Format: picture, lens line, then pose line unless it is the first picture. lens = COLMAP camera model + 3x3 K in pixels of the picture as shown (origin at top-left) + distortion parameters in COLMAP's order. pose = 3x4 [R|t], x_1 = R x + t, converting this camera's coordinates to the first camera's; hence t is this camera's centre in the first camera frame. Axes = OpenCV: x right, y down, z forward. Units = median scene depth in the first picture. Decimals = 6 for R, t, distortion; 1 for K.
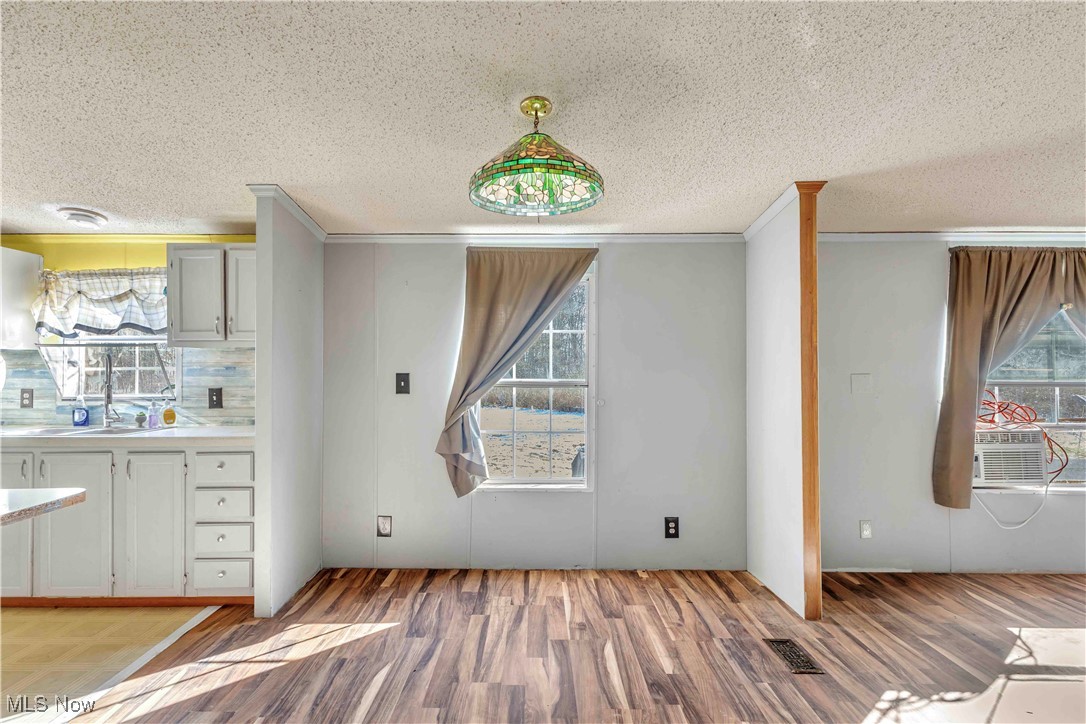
lens RADIAL K [[540.6, 0, 534.6], [0, 540.6, 363.6], [0, 0, 1]] dist [0.014063, -0.000622]
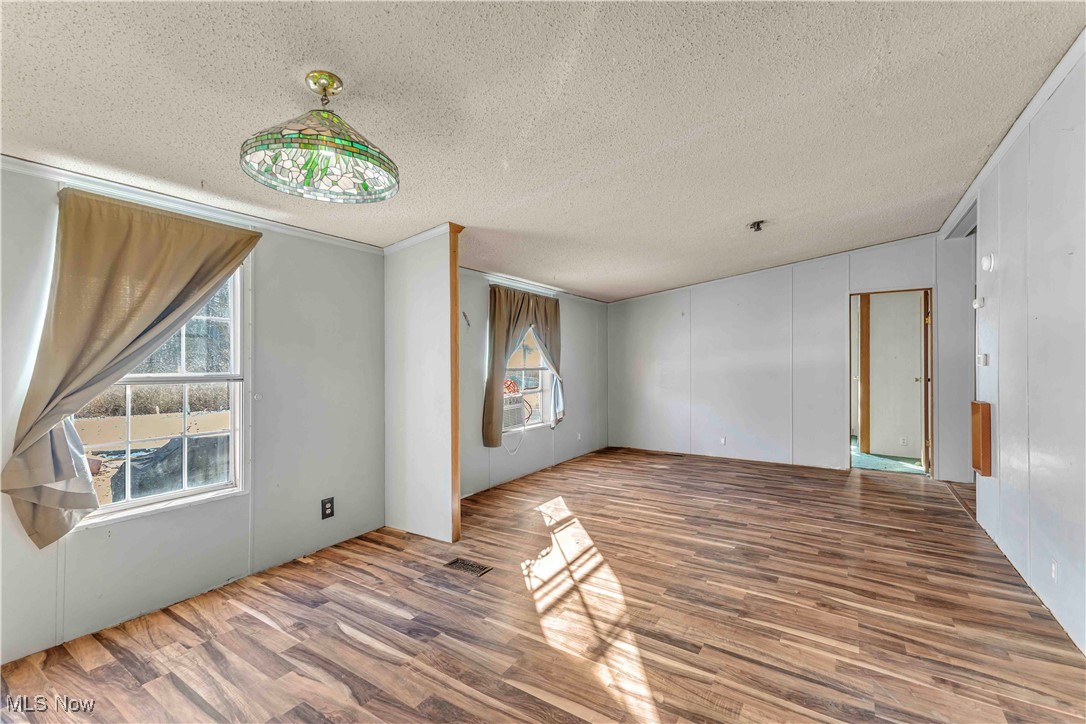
lens RADIAL K [[462.1, 0, 541.7], [0, 462.1, 362.6], [0, 0, 1]] dist [0.009838, -0.000583]
pose [[0.540623, -0.004866, 0.841251, -0.322230], [-0.006080, 0.999935, 0.009691, 0.001858], [-0.841243, -0.010354, 0.540558, 0.162183]]
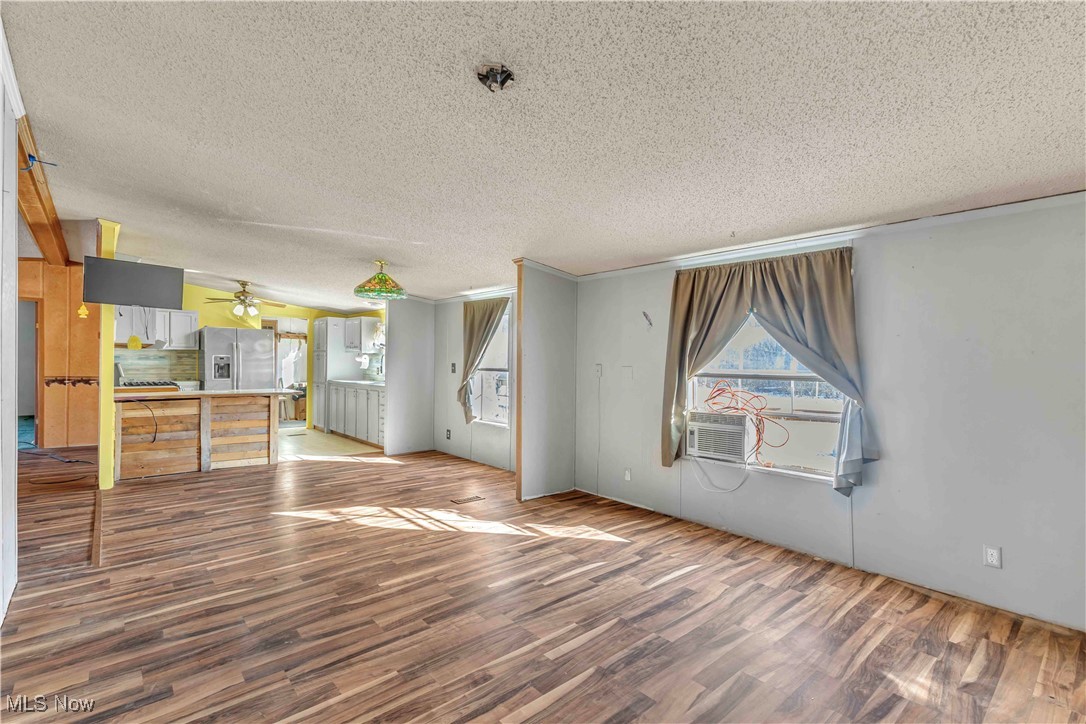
lens RADIAL K [[462.1, 0, 541.7], [0, 462.1, 362.6], [0, 0, 1]] dist [0.009838, -0.000583]
pose [[0.695700, 0.007947, -0.718288, 1.492265], [-0.002640, 0.999960, 0.008507, -0.000681], [0.718327, -0.004022, 0.695694, -0.016051]]
